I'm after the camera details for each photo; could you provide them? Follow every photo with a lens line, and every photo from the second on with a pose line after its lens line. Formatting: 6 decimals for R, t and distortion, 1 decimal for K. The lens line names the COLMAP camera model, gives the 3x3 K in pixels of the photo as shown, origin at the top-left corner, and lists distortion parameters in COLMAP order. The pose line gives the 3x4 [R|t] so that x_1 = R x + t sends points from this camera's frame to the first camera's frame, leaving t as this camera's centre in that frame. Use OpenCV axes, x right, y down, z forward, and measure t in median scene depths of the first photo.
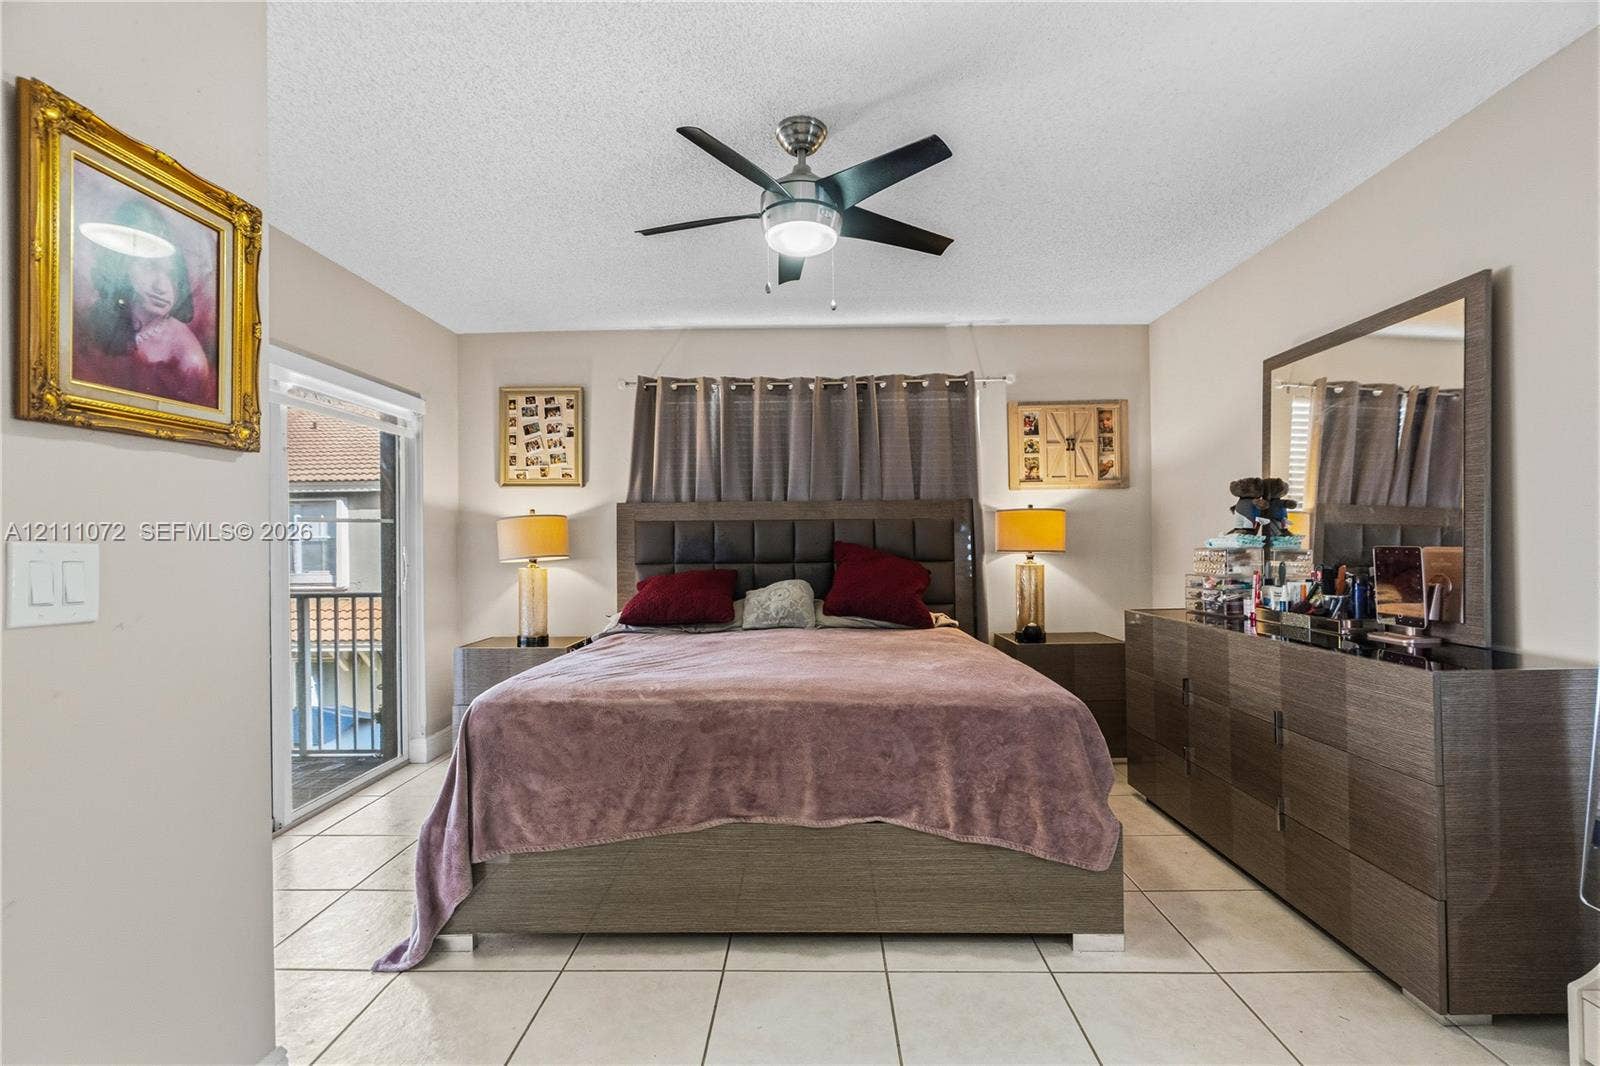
lens RADIAL K [[717.1, 0, 799.0], [0, 717.1, 539.1], [0, 0, 1]] dist [-0.013246, 0.005493]
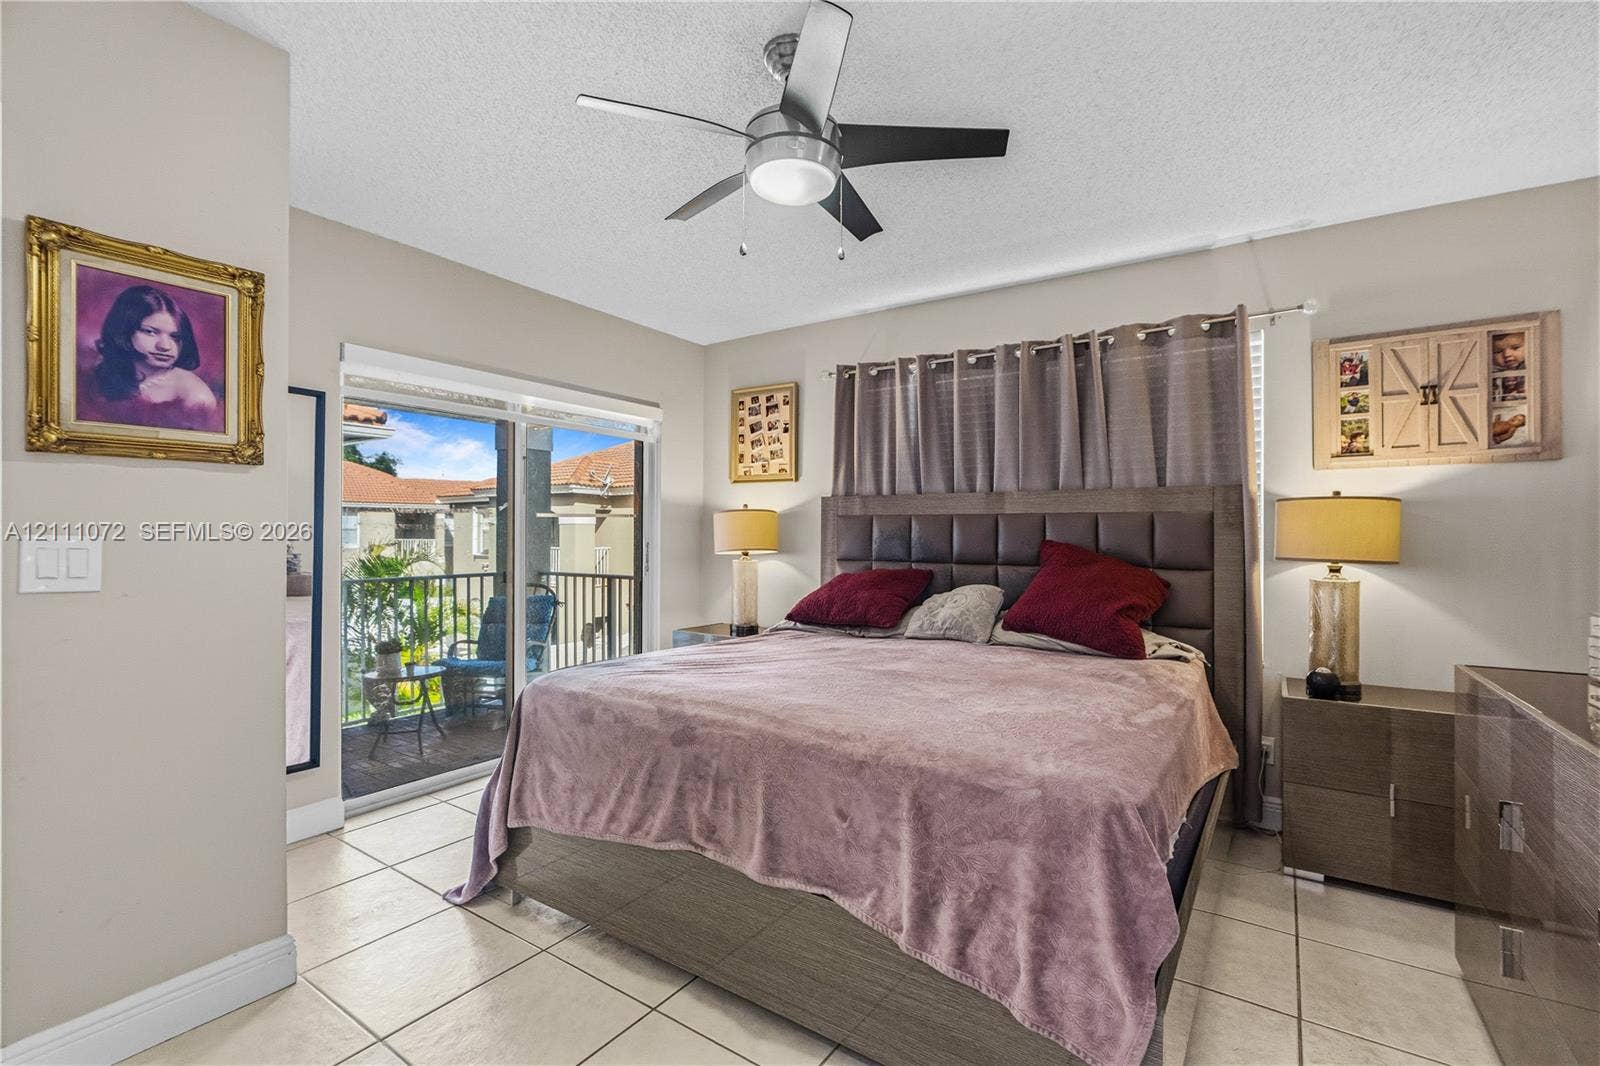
lens RADIAL K [[717.1, 0, 796.6], [0, 717.1, 534.4], [0, 0, 1]] dist [-0.013246, 0.005493]
pose [[0.836183, 0.013756, -0.548277, 0.384883], [-0.011264, 0.999905, 0.007910, -0.009805], [0.548334, -0.000438, 0.836259, 0.238321]]
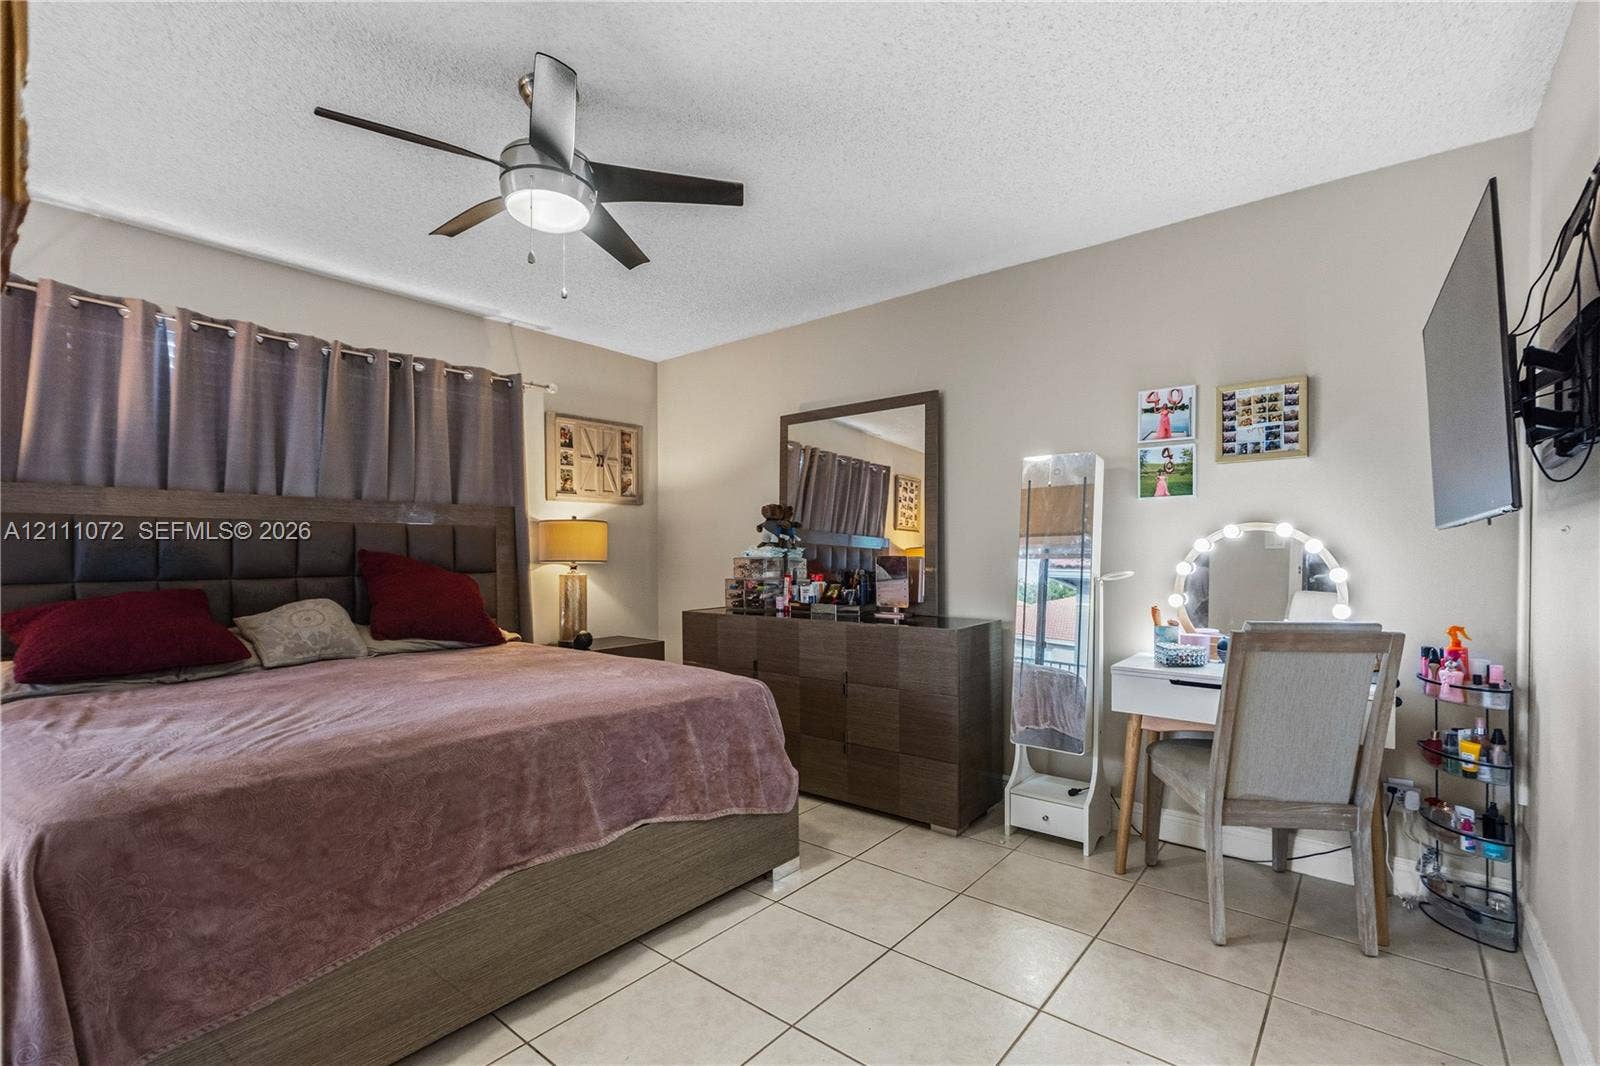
lens RADIAL K [[717.1, 0, 814.0], [0, 717.1, 561.3], [0, 0, 1]] dist [-0.013246, 0.005493]
pose [[0.607036, -0.001096, 0.794674, -0.411097], [-0.008364, 0.999935, 0.007768, 0.008927], [-0.794630, -0.011362, 0.606987, 0.147935]]
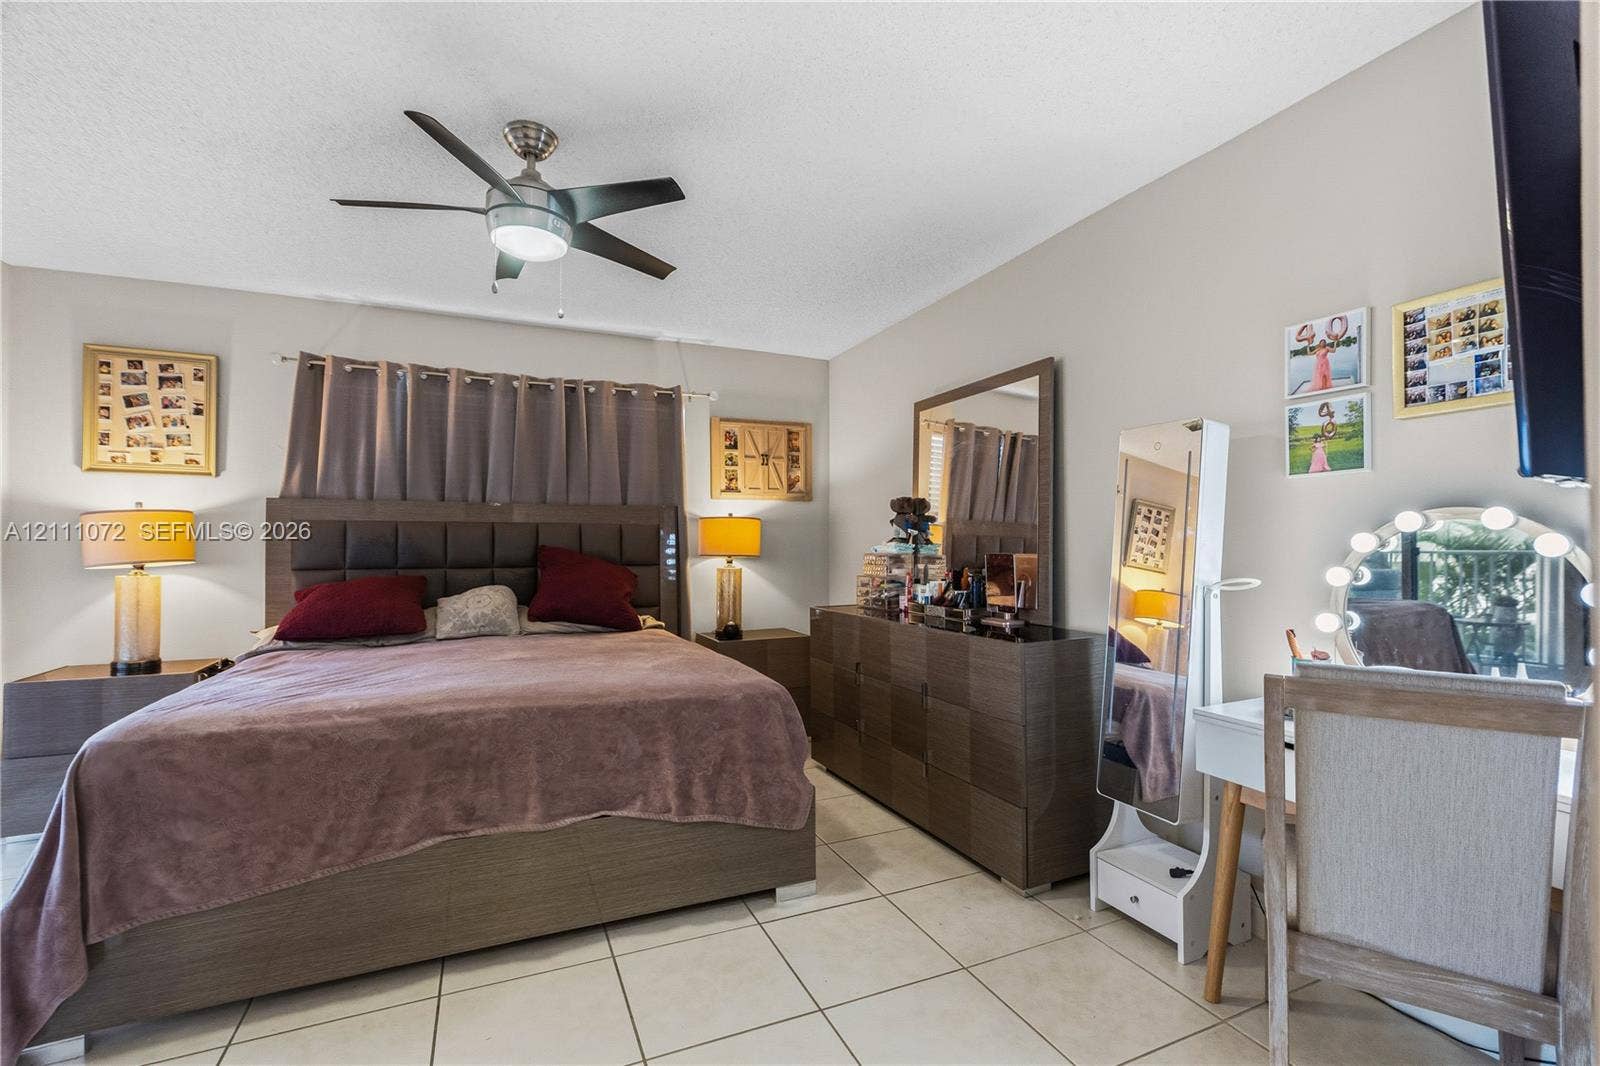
lens RADIAL K [[717.1, 0, 808.3], [0, 717.1, 536.4], [0, 0, 1]] dist [-0.013246, 0.005493]
pose [[0.903122, 0.013422, 0.429174, -0.054903], [-0.010007, 0.999898, -0.010215, -0.003809], [-0.429267, 0.004931, 0.903164, -0.053795]]
